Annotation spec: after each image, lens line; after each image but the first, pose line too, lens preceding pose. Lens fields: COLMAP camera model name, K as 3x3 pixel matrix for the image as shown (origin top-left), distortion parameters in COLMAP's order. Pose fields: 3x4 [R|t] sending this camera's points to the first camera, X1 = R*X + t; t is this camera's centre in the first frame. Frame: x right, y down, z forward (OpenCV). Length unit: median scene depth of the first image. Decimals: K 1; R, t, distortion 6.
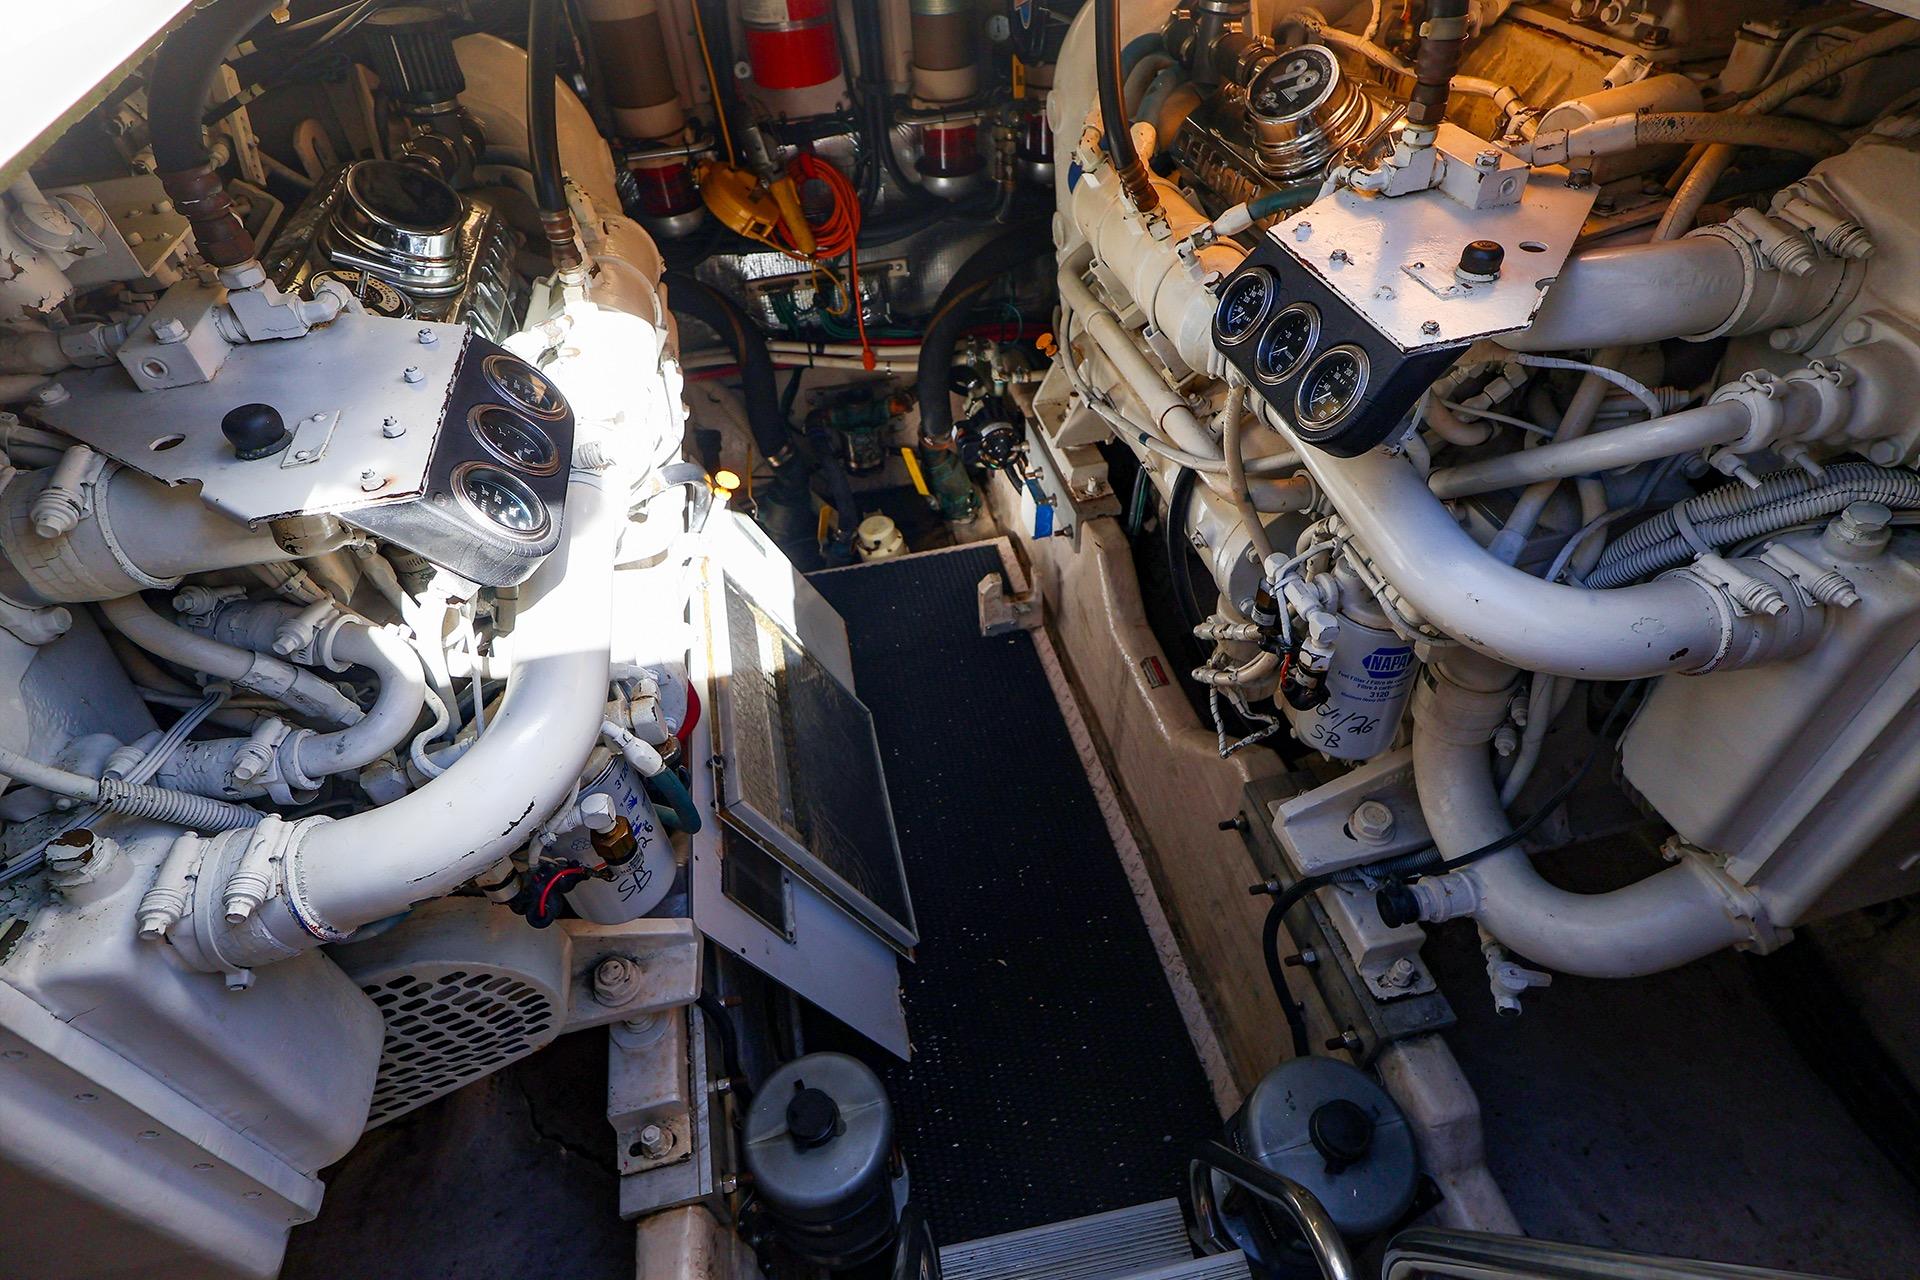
lens RADIAL K [[989.8, 0, 961.5], [0, 989.8, 636.7], [0, 0, 1]] dist [-0.005713, 0.002422]
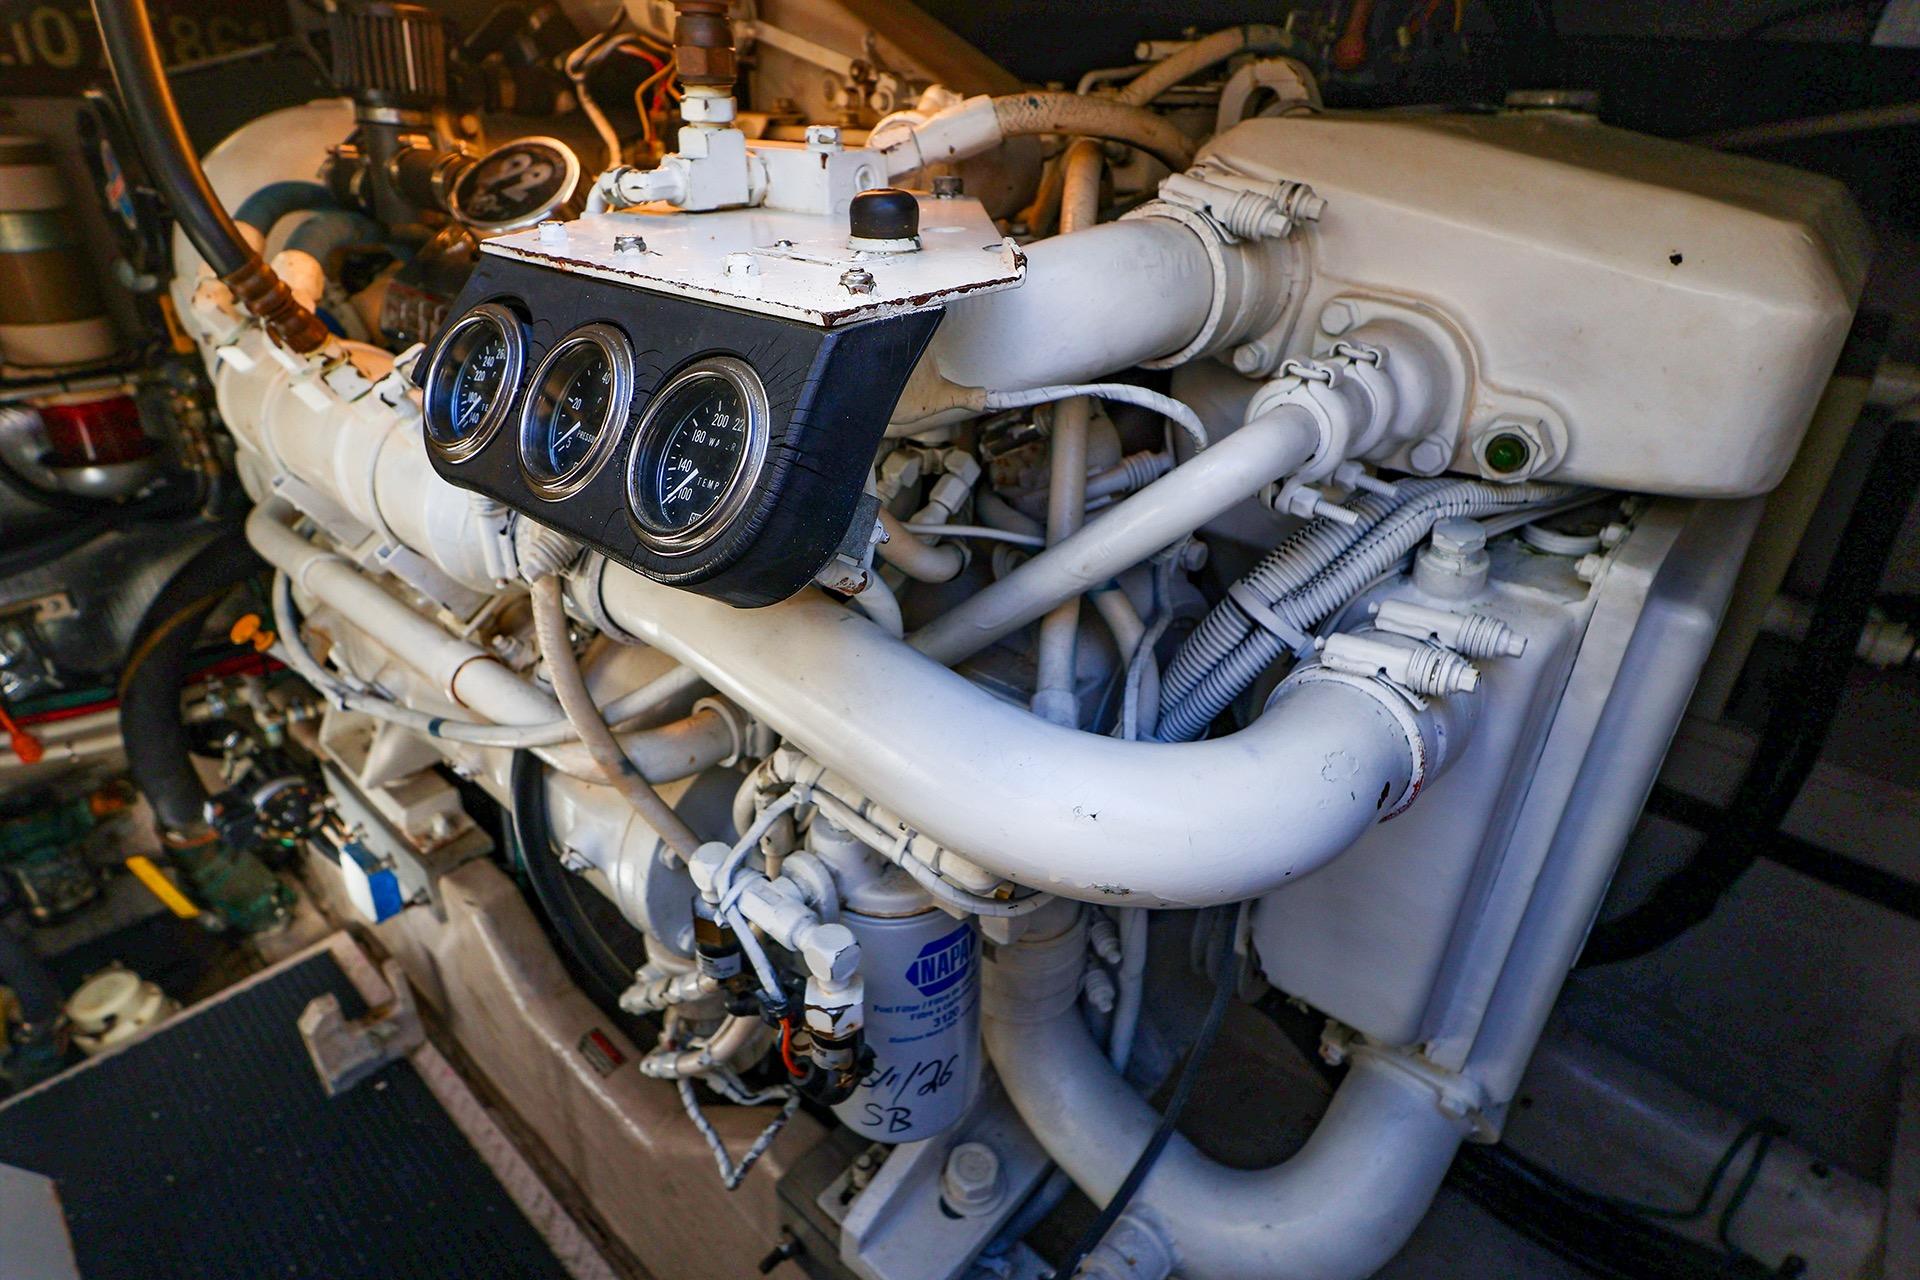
lens RADIAL K [[989.8, 0, 956.9], [0, 989.8, 627.5], [0, 0, 1]] dist [-0.005713, 0.002422]
pose [[0.806363, -0.207023, 0.554005, 0.118711], [0.359338, 0.915504, -0.180913, -0.035430], [-0.469740, 0.344956, 0.812619, 0.348547]]
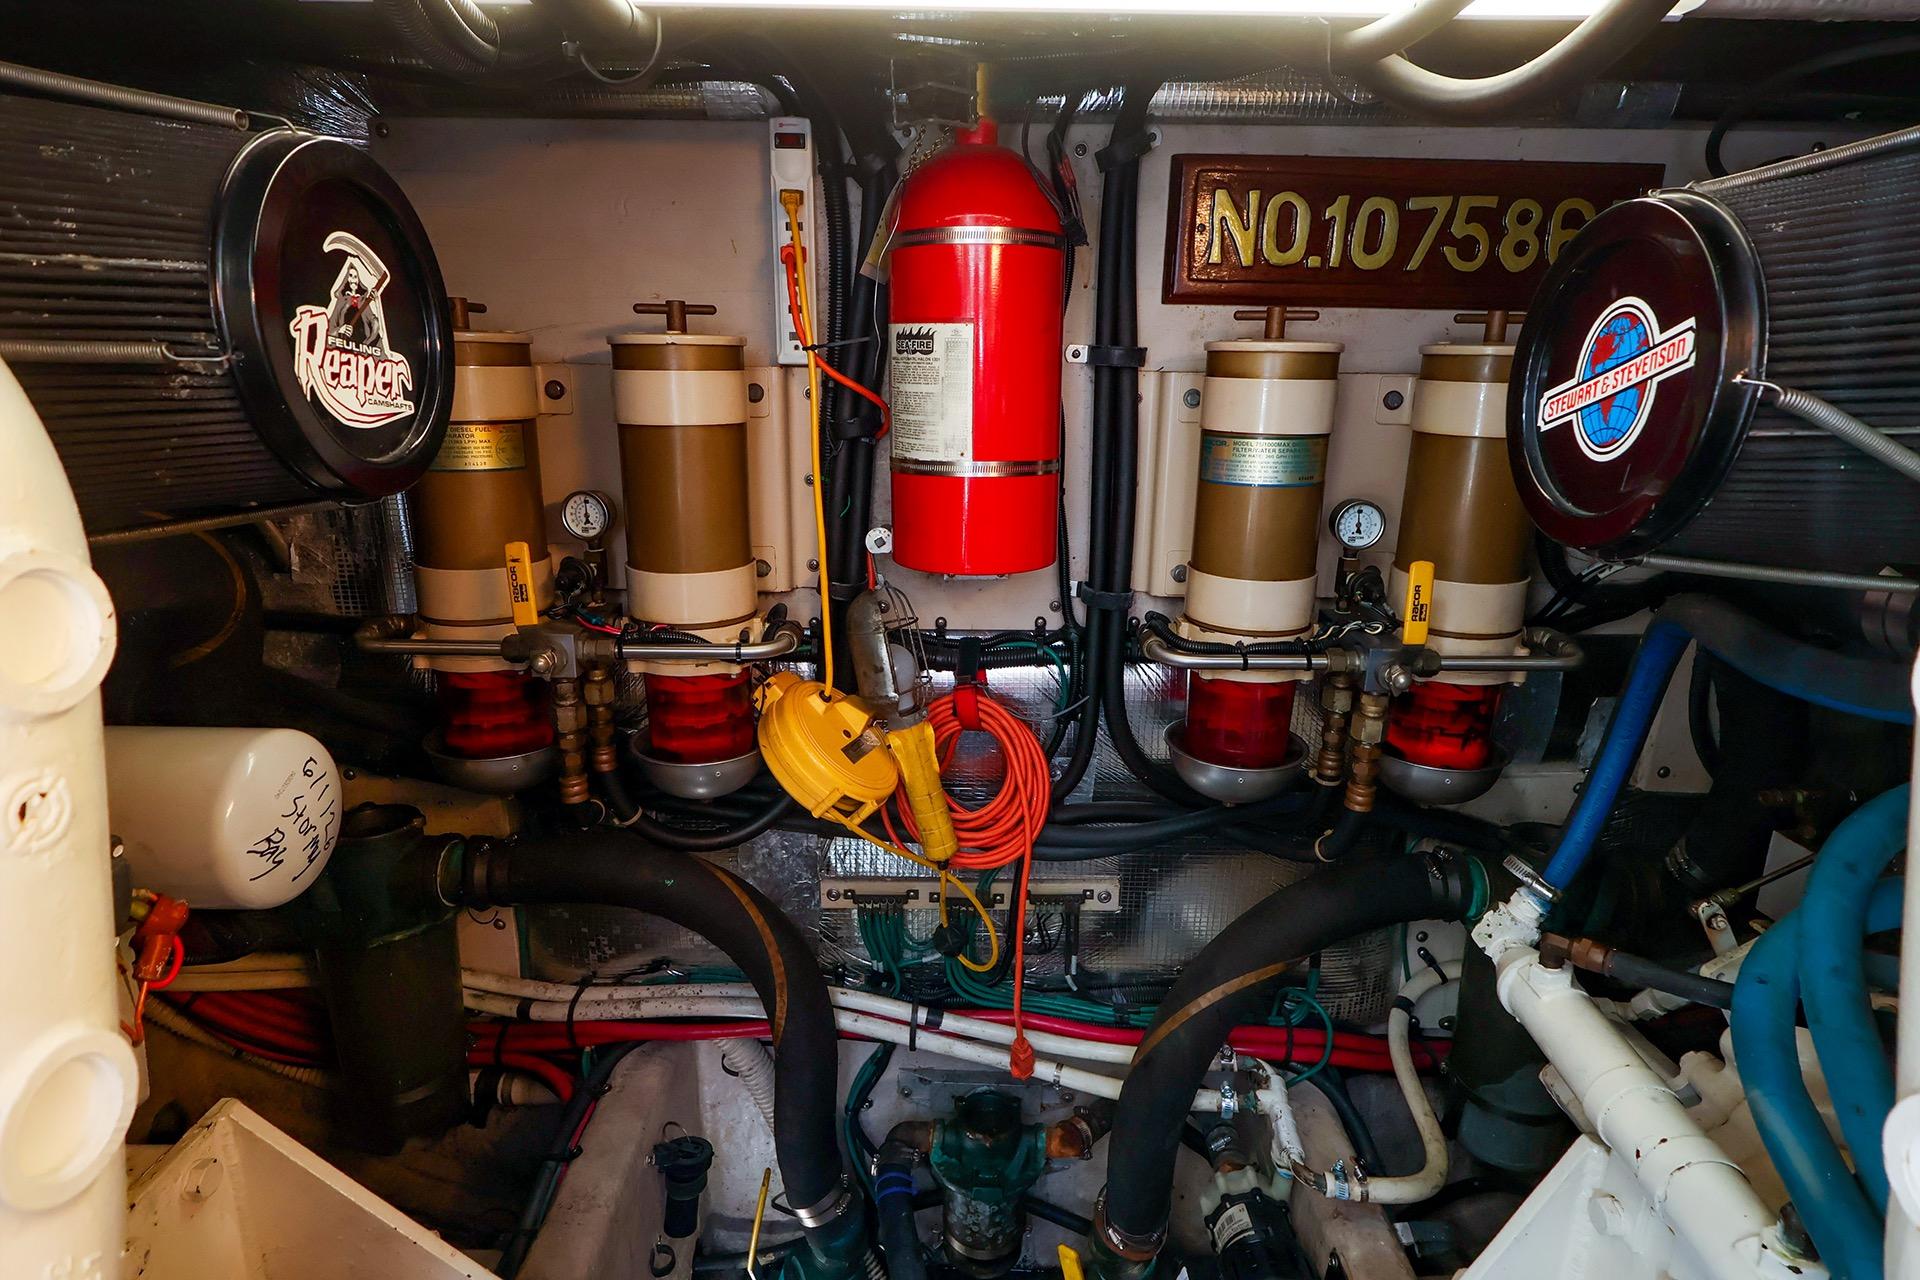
lens RADIAL K [[989.8, 0, 947.6], [0, 989.8, 627.1], [0, 0, 1]] dist [-0.005713, 0.002422]
pose [[0.973191, 0.113882, -0.199823, -0.113009], [-0.198899, 0.852977, -0.482566, -0.454493], [0.115489, 0.509374, 0.852761, 0.931102]]
